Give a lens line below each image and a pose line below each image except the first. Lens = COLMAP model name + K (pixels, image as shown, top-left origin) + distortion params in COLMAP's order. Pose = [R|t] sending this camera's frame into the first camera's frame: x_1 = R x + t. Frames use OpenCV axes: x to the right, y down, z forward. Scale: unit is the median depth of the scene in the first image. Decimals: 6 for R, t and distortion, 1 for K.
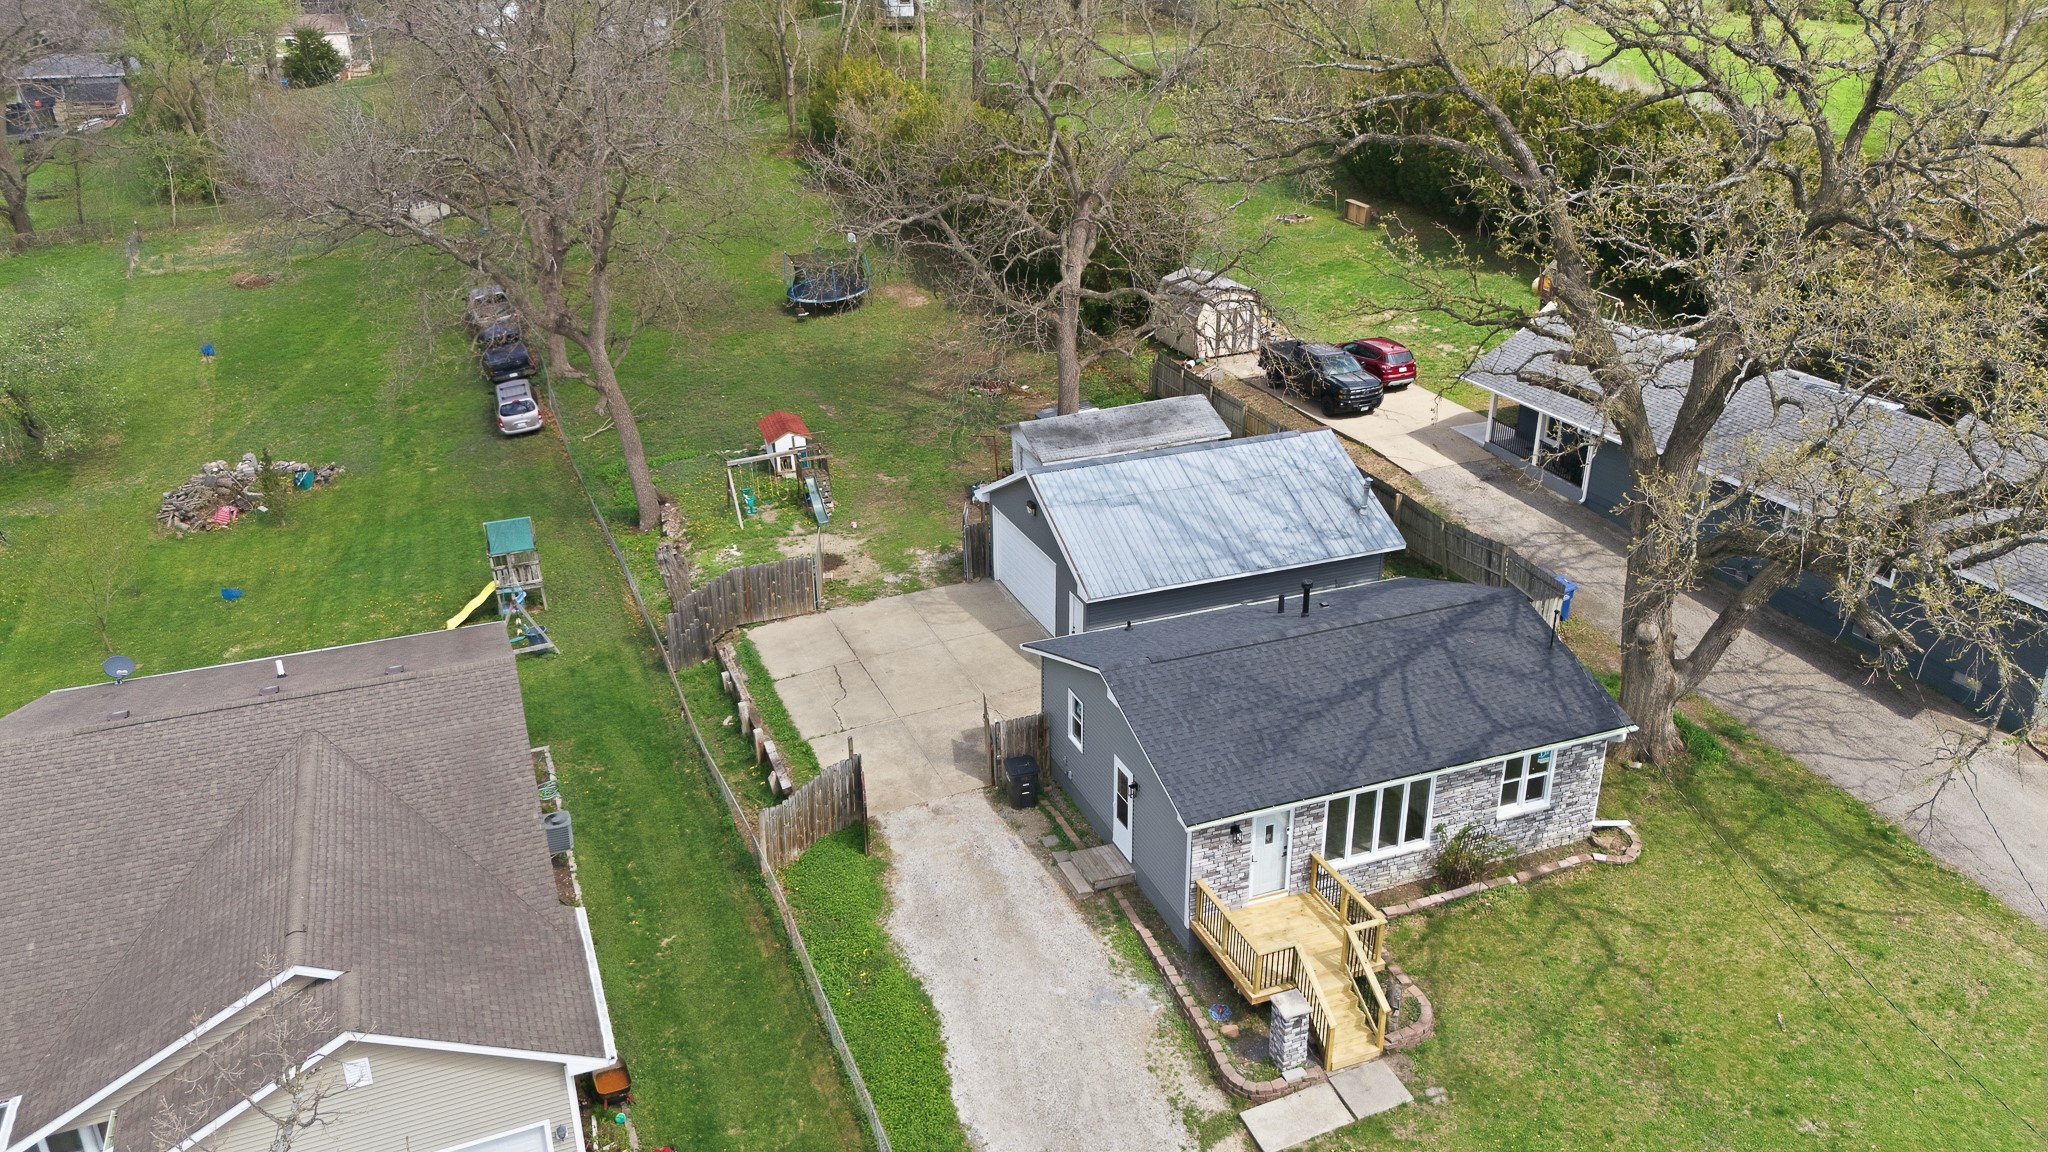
lens RADIAL K [[1501.1, 0, 1024.0], [0, 1501.1, 576.0], [0, 0, 1]] dist [0.048249, -0.005119]
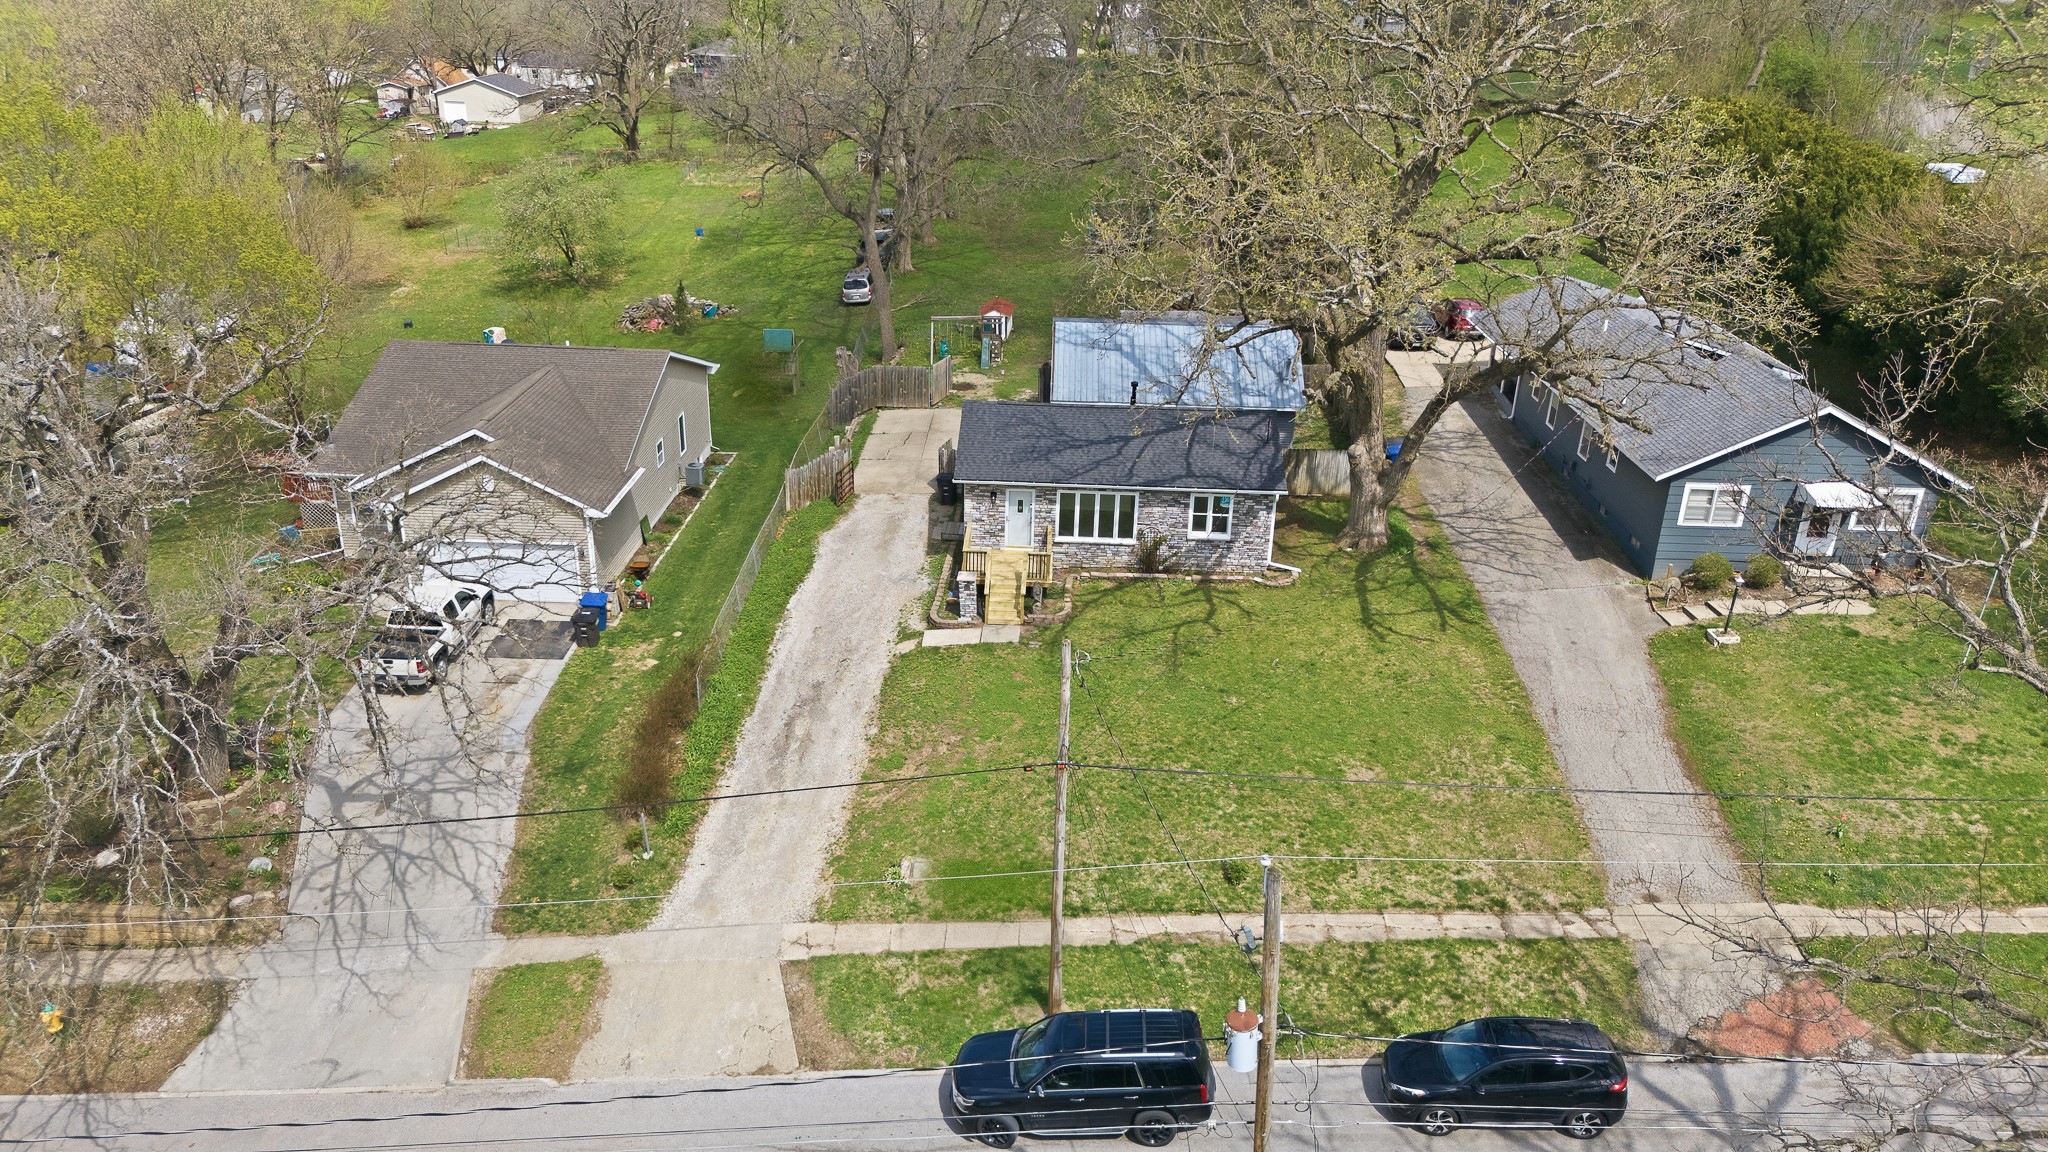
lens RADIAL K [[1518.7, 0, 1020.2], [0, 1518.7, 566.7], [0, 0, 1]] dist [0.051574, -0.003310]
pose [[0.918884, 0.180728, -0.350698, 0.708171], [-0.188974, 0.981922, 0.010880, 0.206777], [0.346325, 0.056276, 0.936425, -0.498251]]
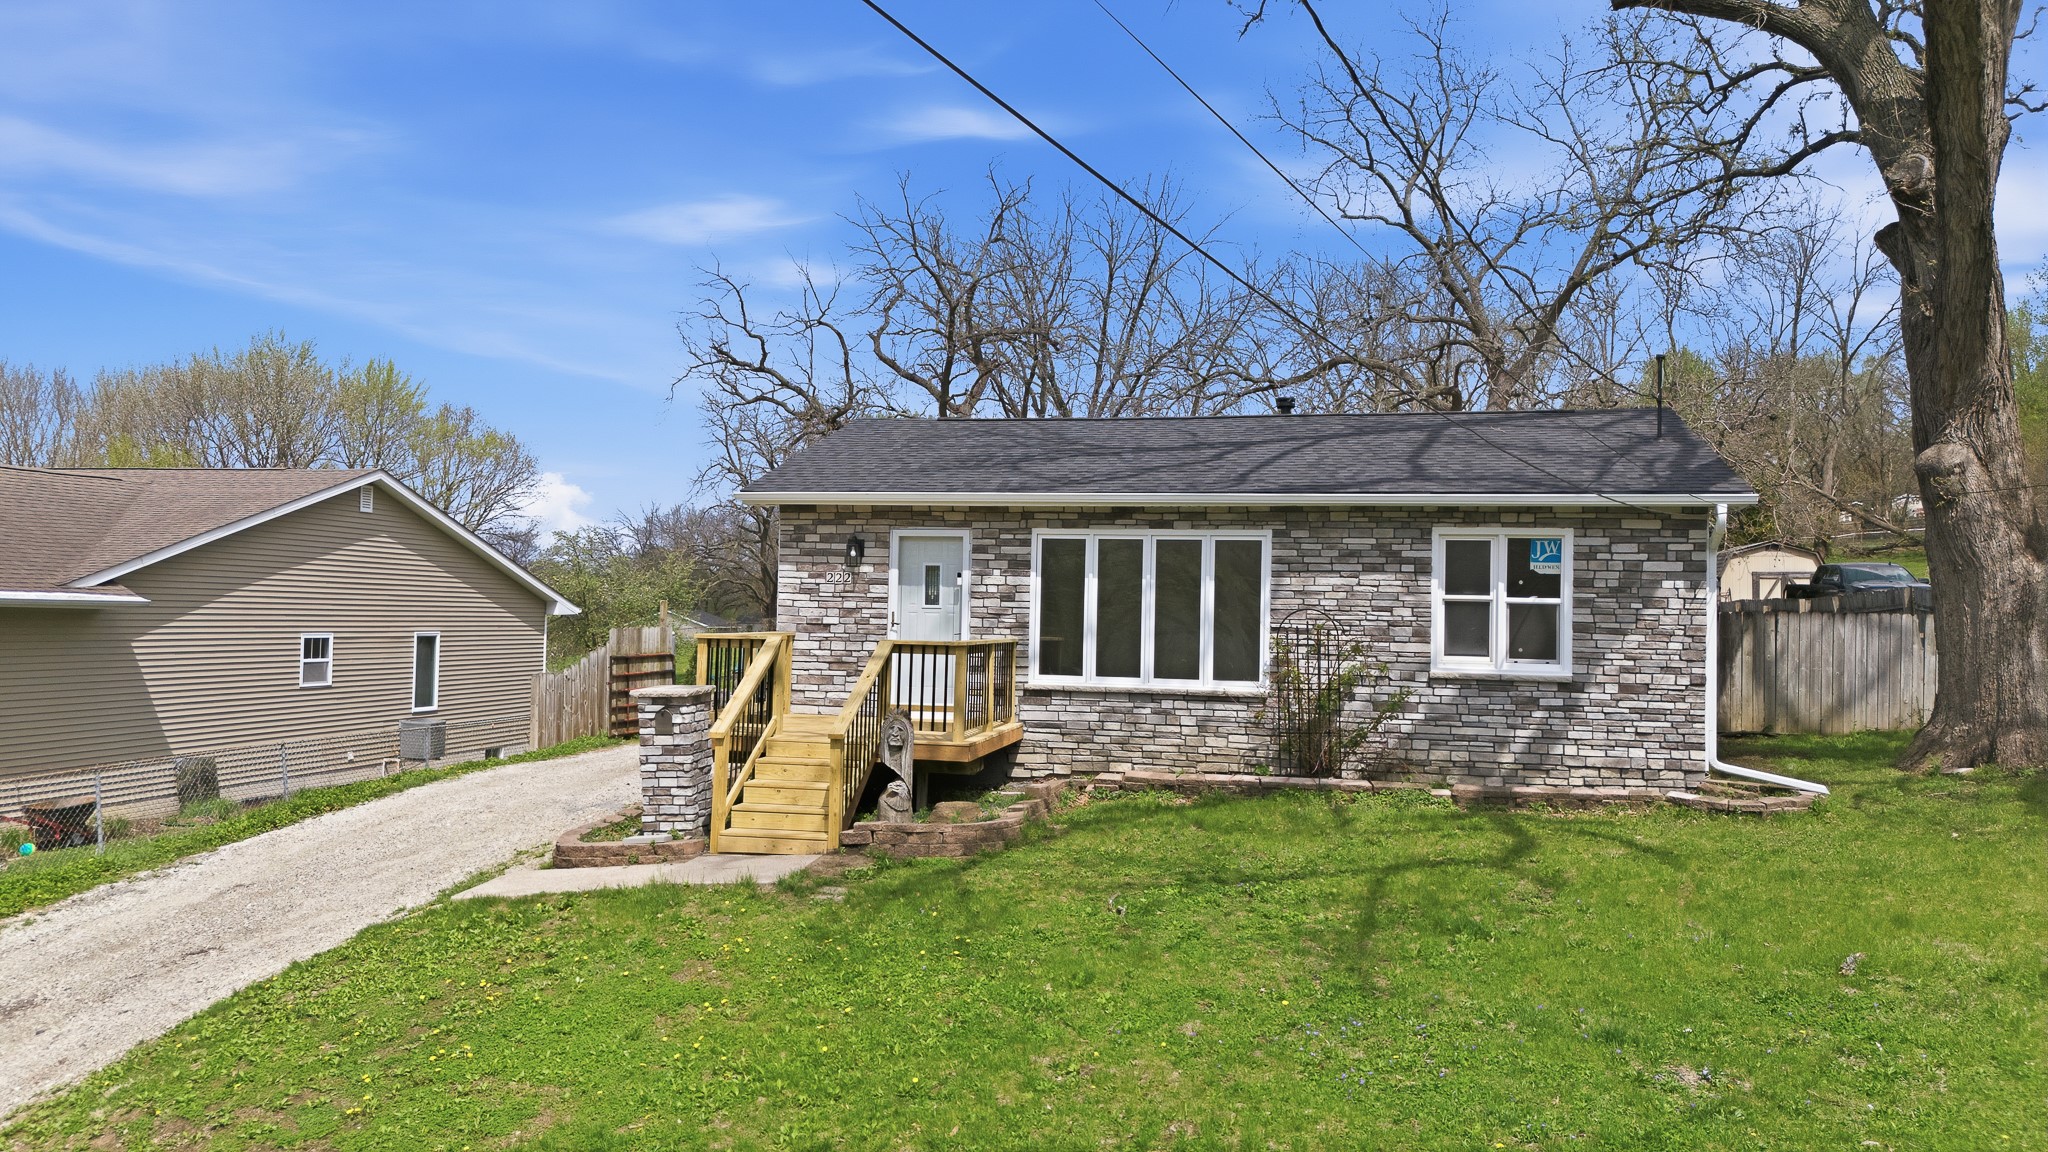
lens RADIAL K [[1501.1, 0, 1024.0], [0, 1501.1, 576.0], [0, 0, 1]] dist [0.048249, -0.005119]
pose [[0.838041, 0.013058, -0.545451, 0.473604], [-0.244173, 0.902991, -0.353535, 0.340962], [0.487921, 0.429461, 0.759931, 0.555804]]
